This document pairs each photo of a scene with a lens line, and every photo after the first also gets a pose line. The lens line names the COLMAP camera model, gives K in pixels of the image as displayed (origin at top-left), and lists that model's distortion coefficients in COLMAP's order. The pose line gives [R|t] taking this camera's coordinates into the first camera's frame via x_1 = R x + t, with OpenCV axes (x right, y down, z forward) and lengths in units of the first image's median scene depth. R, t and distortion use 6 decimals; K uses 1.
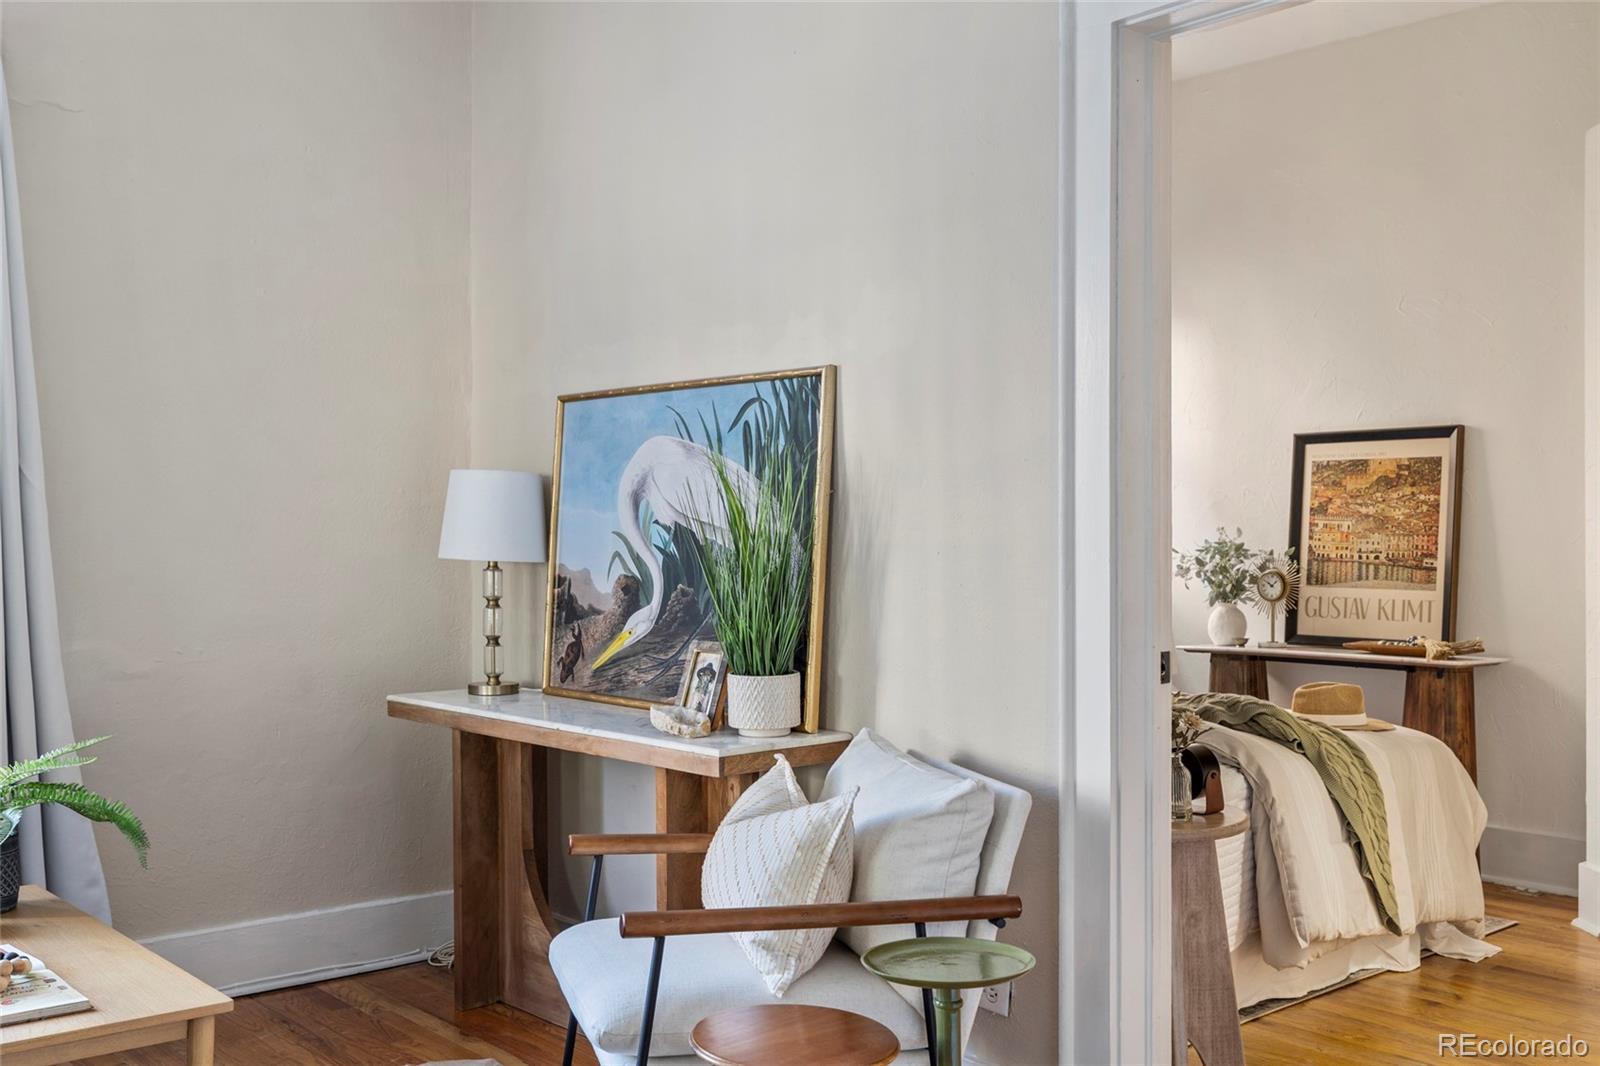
lens RADIAL K [[1545.2, 0, 825.3], [0, 1545.2, 571.8], [0, 0, 1]] dist [0.011121, 0.000000]
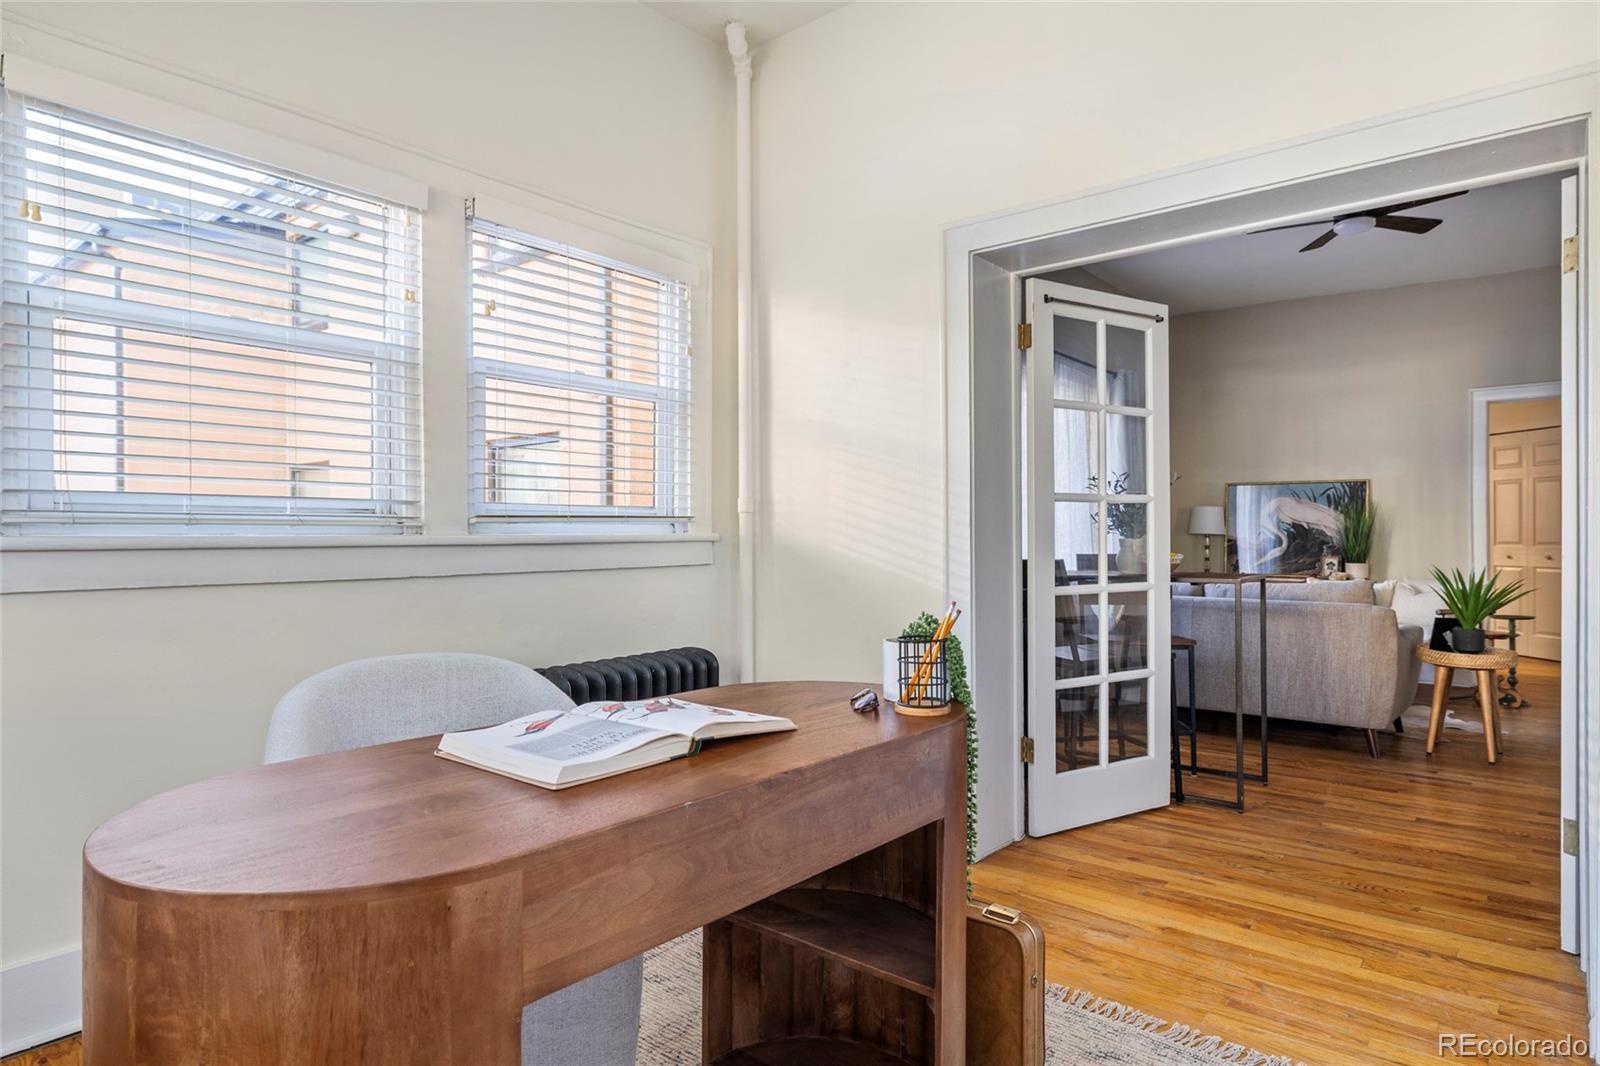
lens RADIAL K [[911.7, 0, 795.5], [0, 911.7, 537.2], [0, 0, 1]] dist [-0.002249, -0.000011]
pose [[0.988903, -0.000274, 0.148565, -1.037862], [0.003513, 0.999762, -0.021539, 0.028321], [-0.148523, 0.021822, 0.988668, -0.582328]]
